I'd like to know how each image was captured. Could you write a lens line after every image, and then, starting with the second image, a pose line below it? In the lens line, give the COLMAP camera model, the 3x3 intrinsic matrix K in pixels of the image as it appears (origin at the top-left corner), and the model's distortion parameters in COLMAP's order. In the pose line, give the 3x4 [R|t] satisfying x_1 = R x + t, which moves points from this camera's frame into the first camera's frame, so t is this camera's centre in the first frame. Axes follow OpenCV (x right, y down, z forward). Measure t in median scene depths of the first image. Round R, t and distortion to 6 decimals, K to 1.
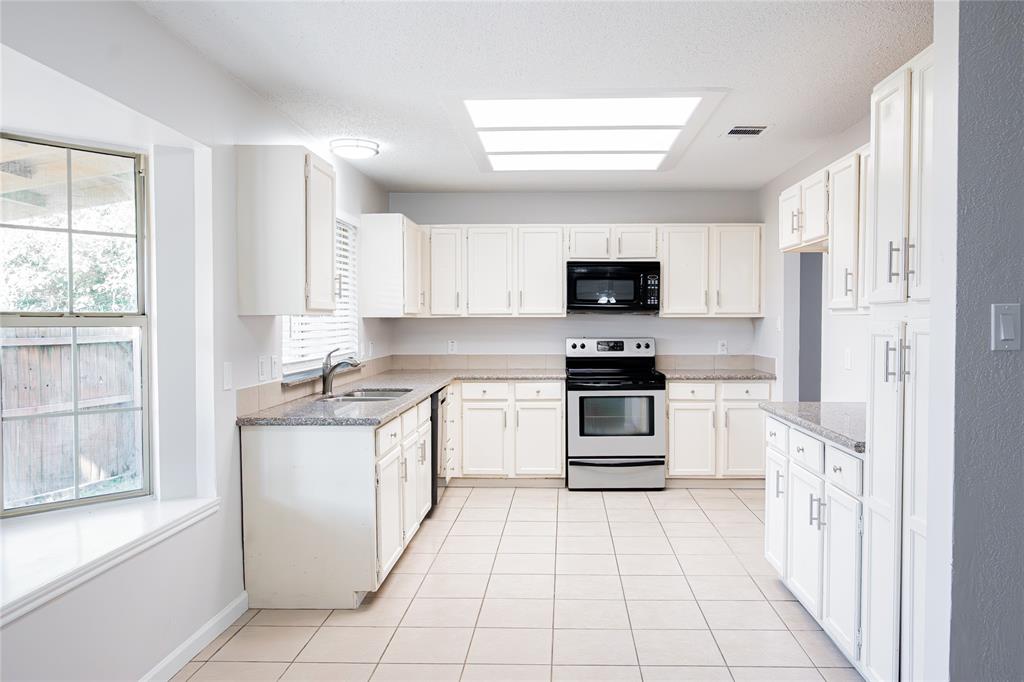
lens RADIAL K [[740.1, 0, 534.3], [0, 740.1, 343.4], [0, 0, 1]] dist [-0.002584, -0.001744]
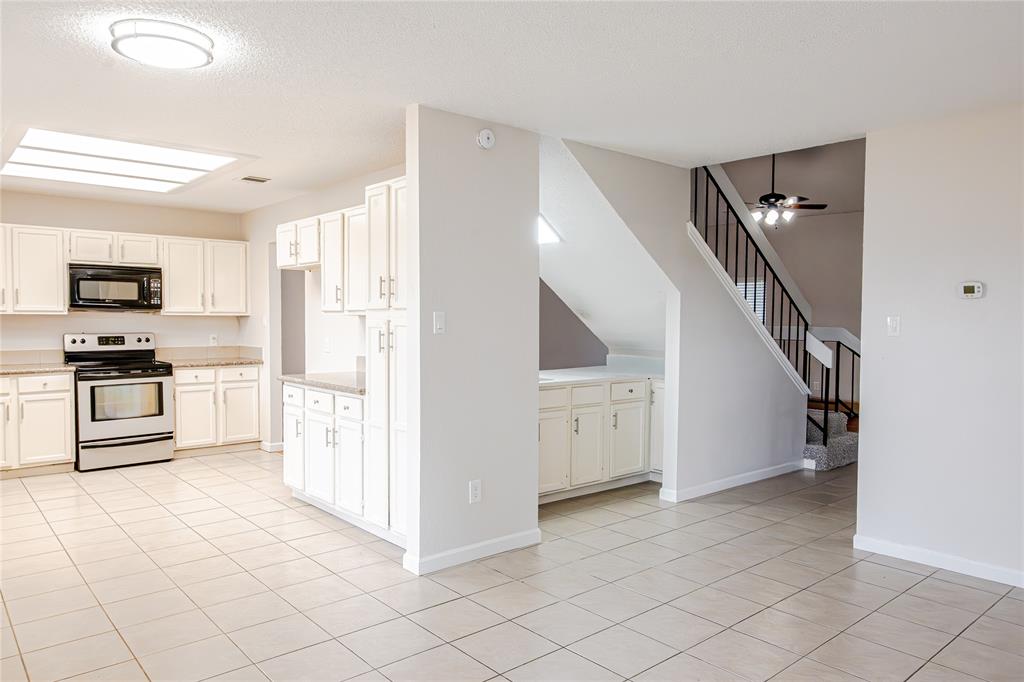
lens RADIAL K [[704.2, 0, 512.0], [0, 704.2, 341.0], [0, 0, 1]] dist [0.001896, 0.000393]
pose [[0.734587, -0.017841, 0.678280, -0.188223], [0.016479, 0.999828, 0.008452, 0.005470], [-0.678314, 0.004969, 0.734755, -0.203833]]
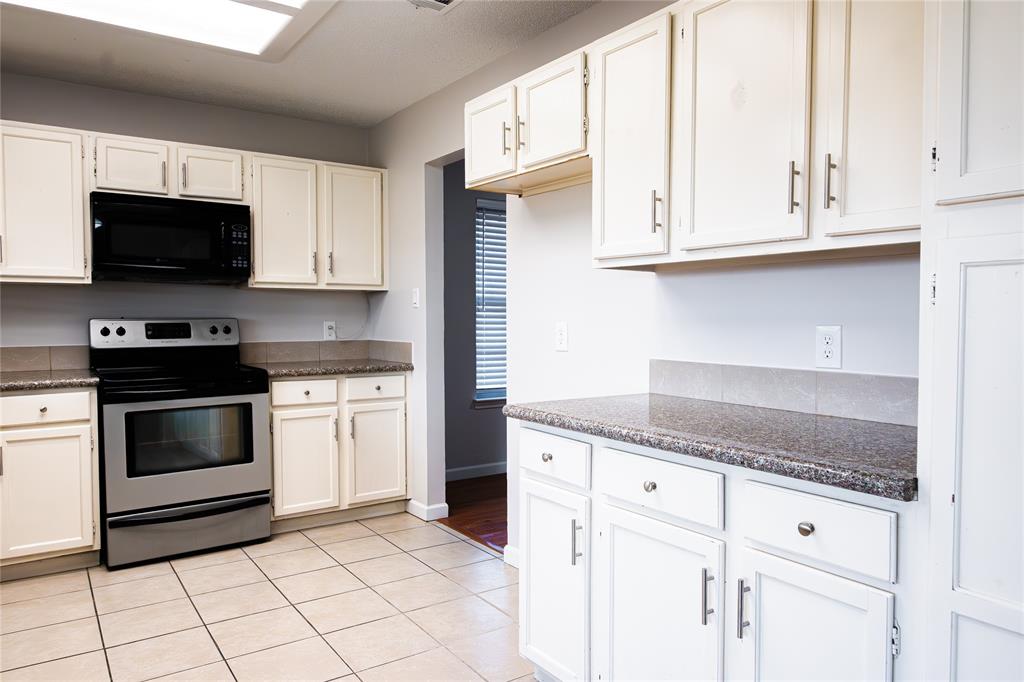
lens RADIAL K [[701.4, 0, 512.0], [0, 701.4, 341.0], [0, 0, 1]] dist [-0.003380, -0.001196]
pose [[0.800582, -0.020655, 0.598867, -0.027802], [0.017986, 0.999784, 0.010438, 0.012611], [-0.598953, 0.002415, 0.800780, 0.346579]]
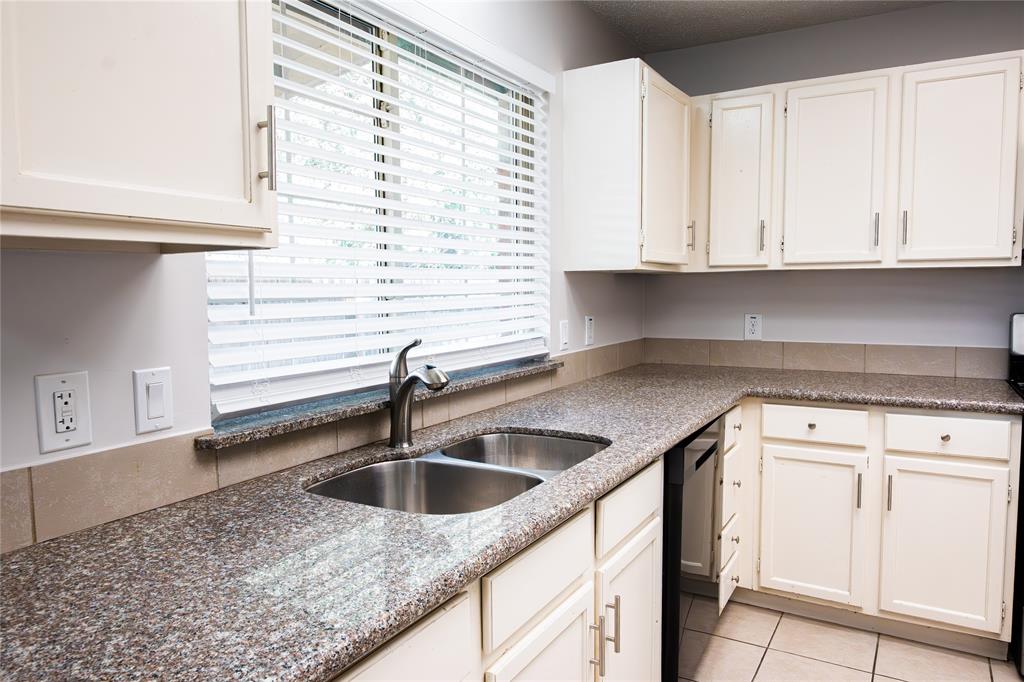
lens RADIAL K [[704.2, 0, 512.0], [0, 704.2, 341.0], [0, 0, 1]] dist [0.001896, 0.000393]
pose [[0.883766, 0.032838, -0.466775, -0.028326], [-0.010351, 0.998662, 0.050658, -0.009935], [0.467814, -0.039939, 0.882924, 0.517171]]
